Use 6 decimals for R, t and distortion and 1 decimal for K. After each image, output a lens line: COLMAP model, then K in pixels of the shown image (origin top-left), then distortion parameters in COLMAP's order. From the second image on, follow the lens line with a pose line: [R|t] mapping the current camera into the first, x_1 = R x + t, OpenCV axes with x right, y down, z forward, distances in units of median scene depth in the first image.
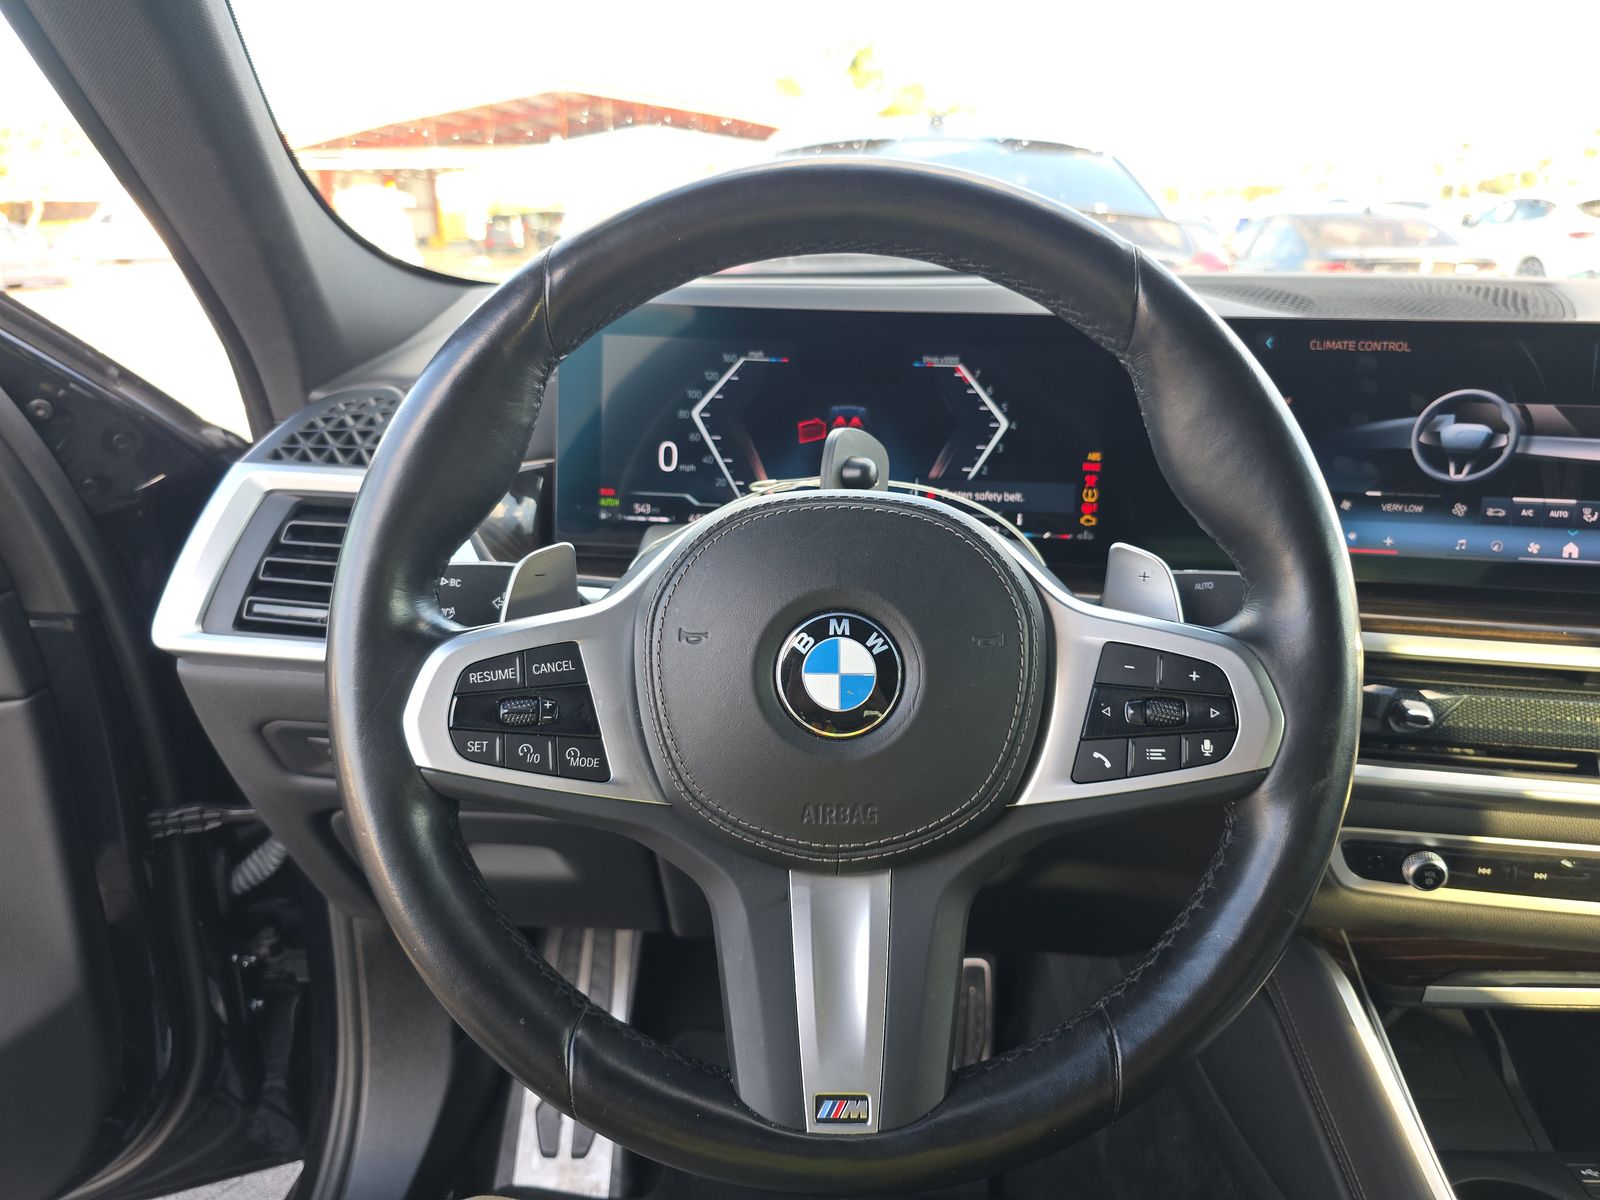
lens RADIAL K [[1076.4, 0, 799.9], [0, 1076.4, 595.5], [0, 0, 1]] dist [0.024591, -0.034629]
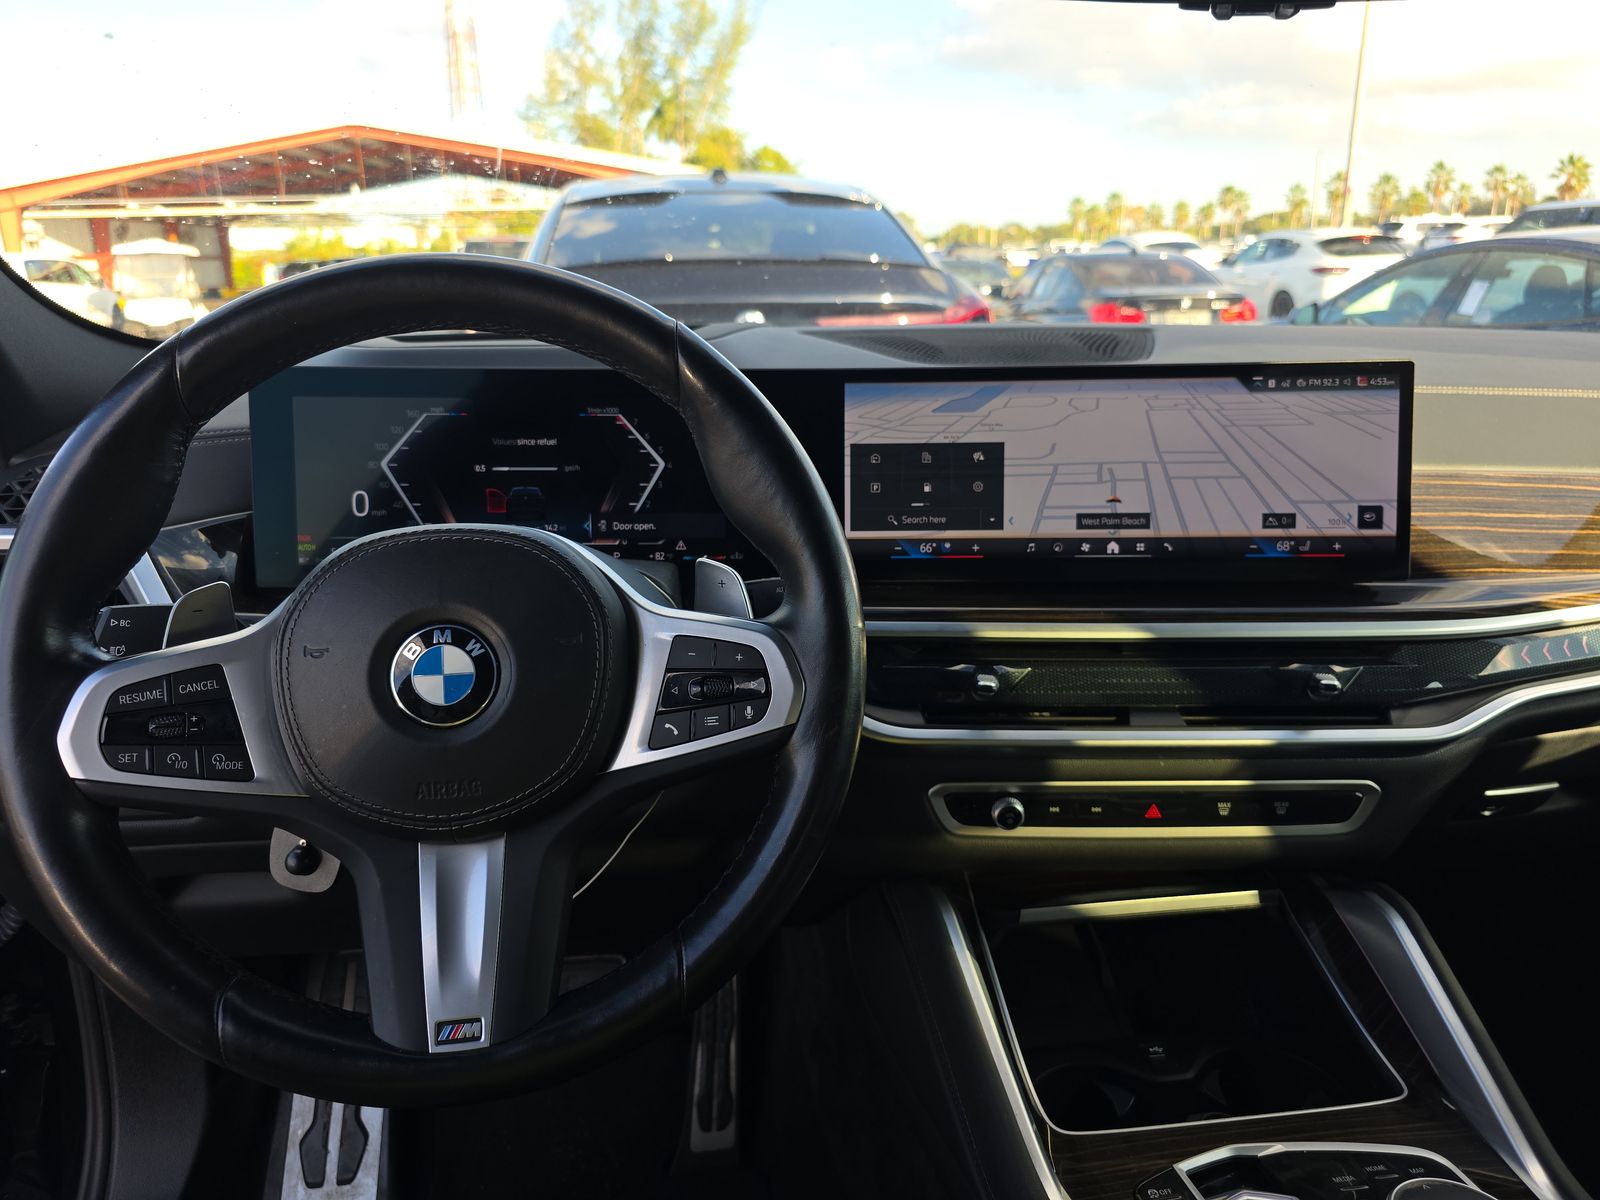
lens RADIAL K [[1076.4, 0, 799.9], [0, 1076.4, 595.5], [0, 0, 1]] dist [0.024591, -0.034629]
pose [[0.987151, -0.056120, 0.149611, 0.244443], [0.061537, 0.997597, -0.031824, 0.045171], [-0.147466, 0.040622, 0.988233, -0.258470]]
